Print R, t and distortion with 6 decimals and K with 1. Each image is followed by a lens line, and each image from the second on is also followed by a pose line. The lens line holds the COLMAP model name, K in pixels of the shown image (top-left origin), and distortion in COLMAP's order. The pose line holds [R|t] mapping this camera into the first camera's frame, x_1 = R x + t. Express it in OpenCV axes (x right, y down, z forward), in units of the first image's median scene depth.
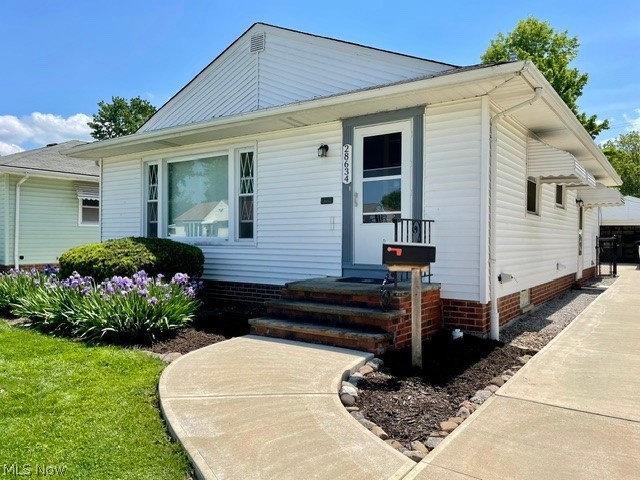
lens RADIAL K [[485.7, 0, 321.4], [0, 485.7, 235.6], [0, 0, 1]] dist [0.035788, -0.062157]
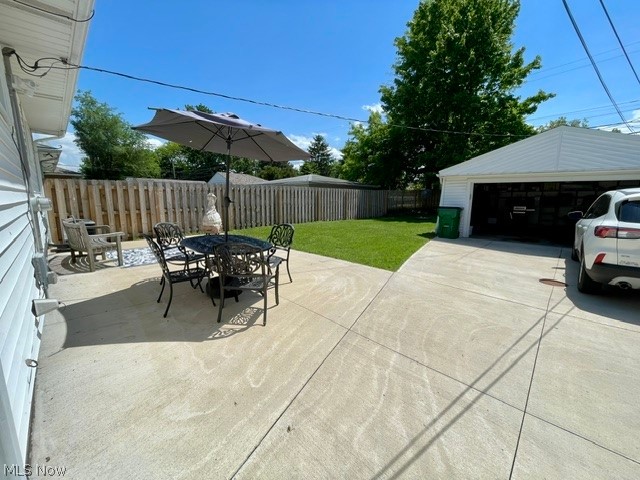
lens RADIAL K [[259.0, 0, 322.0], [0, 259.0, 238.6], [0, 0, 1]] dist [-0.001497, 0.000885]
pose [[0.989271, 0.019598, -0.144772, 1.072163], [0.004376, 0.986541, 0.163453, -0.013880], [0.146027, -0.162333, 0.975871, 1.725899]]
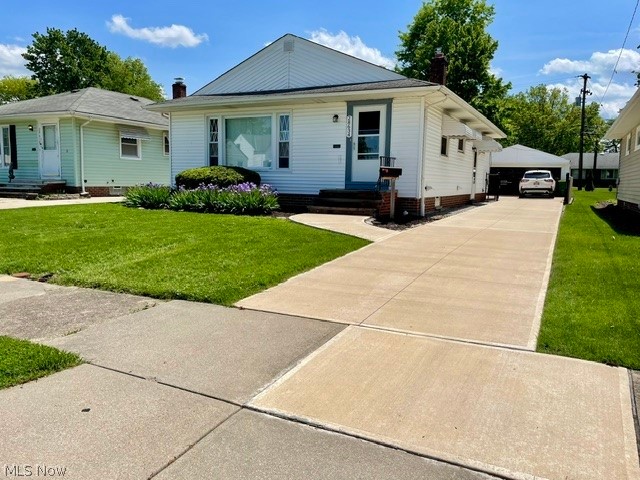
lens RADIAL K [[485.7, 0, 319.1], [0, 485.7, 237.2], [0, 0, 1]] dist [0.035788, -0.062157]
pose [[0.989554, -0.003497, 0.144121, -0.278300], [-0.014364, 0.992339, 0.122703, 0.038180], [-0.143446, -0.123492, 0.981923, -0.721622]]
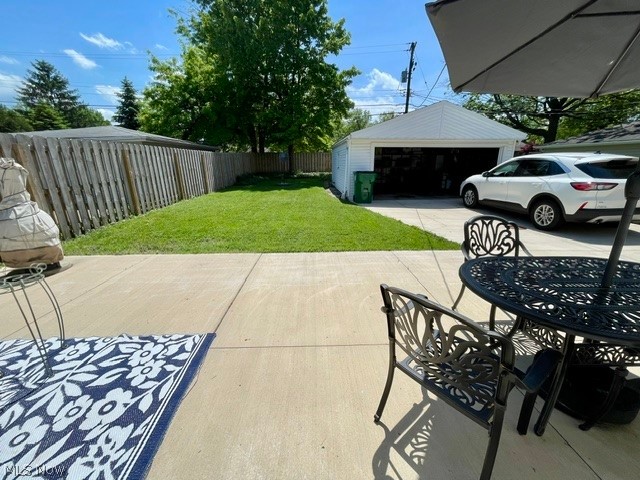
lens RADIAL K [[259.0, 0, 319.2], [0, 259.0, 237.8], [0, 0, 1]] dist [-0.001497, 0.000885]
pose [[0.797910, -0.184742, 0.573769, 0.664540], [0.009436, 0.955587, 0.294559, -0.019332], [-0.602703, -0.229617, 0.764215, 2.074053]]
